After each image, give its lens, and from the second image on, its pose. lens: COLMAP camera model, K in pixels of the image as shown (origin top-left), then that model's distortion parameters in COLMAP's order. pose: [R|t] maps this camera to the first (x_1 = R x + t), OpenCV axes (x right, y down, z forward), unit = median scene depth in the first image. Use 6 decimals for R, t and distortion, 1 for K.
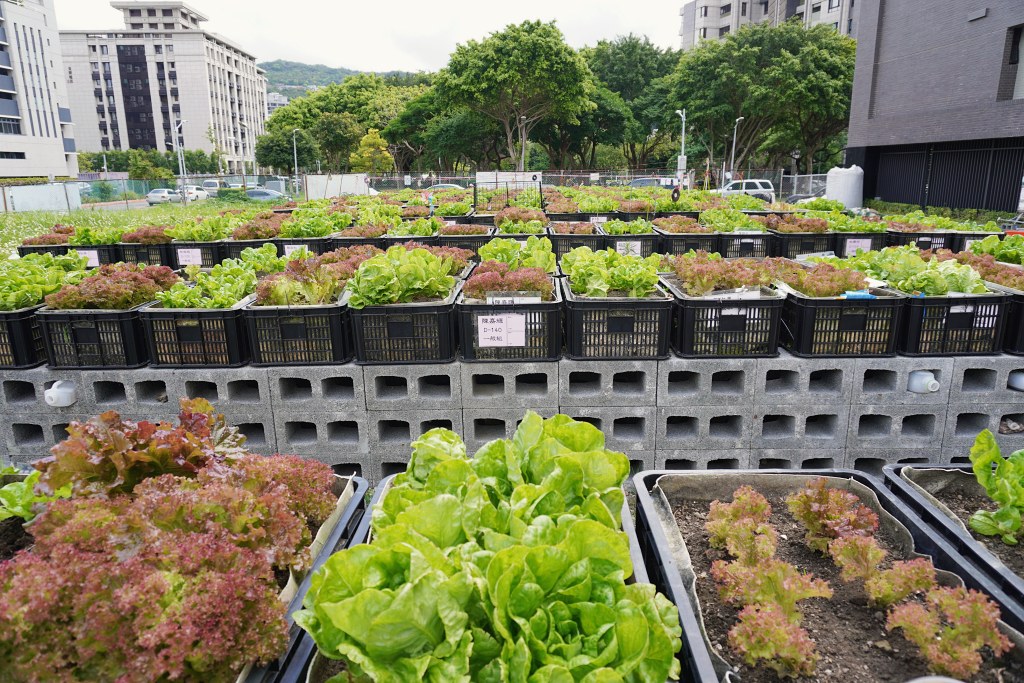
lens RADIAL K [[715.3, 0, 538.8], [0, 715.3, 342.1], [0, 0, 1]] dist [0.006060, 0.003832]
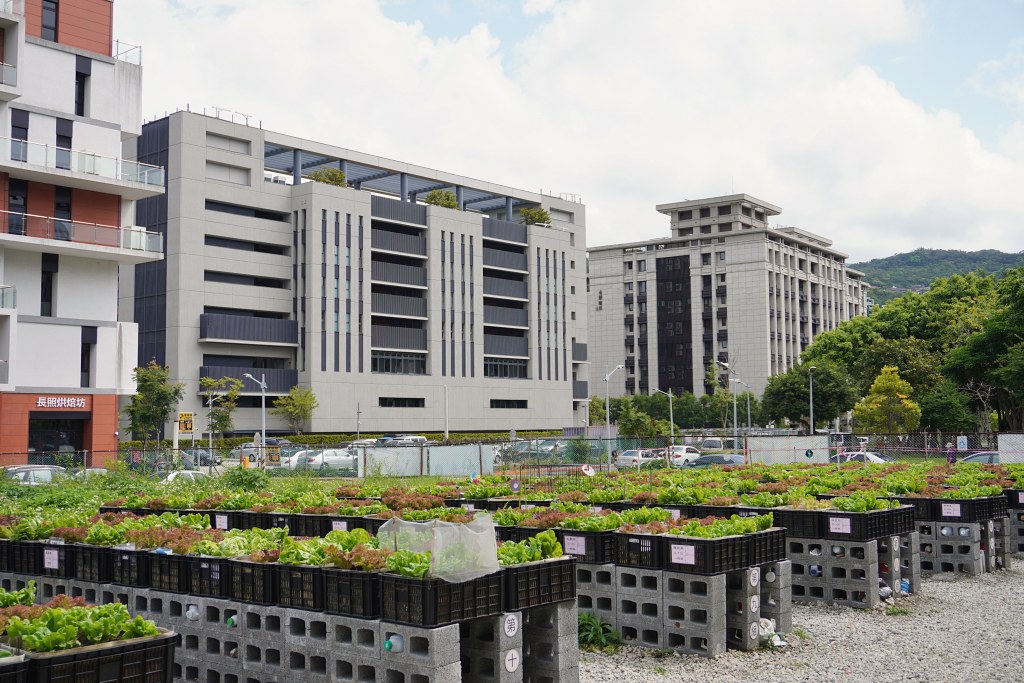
lens RADIAL K [[1258.9, 0, 512.0], [0, 1258.9, 341.5], [0, 0, 1]] dist [0.001182, -0.013931]
pose [[0.772562, -0.035121, -0.633967, 0.120079], [-0.150445, 0.959910, -0.236513, 0.001405], [0.616858, 0.278098, 0.736307, -0.032033]]
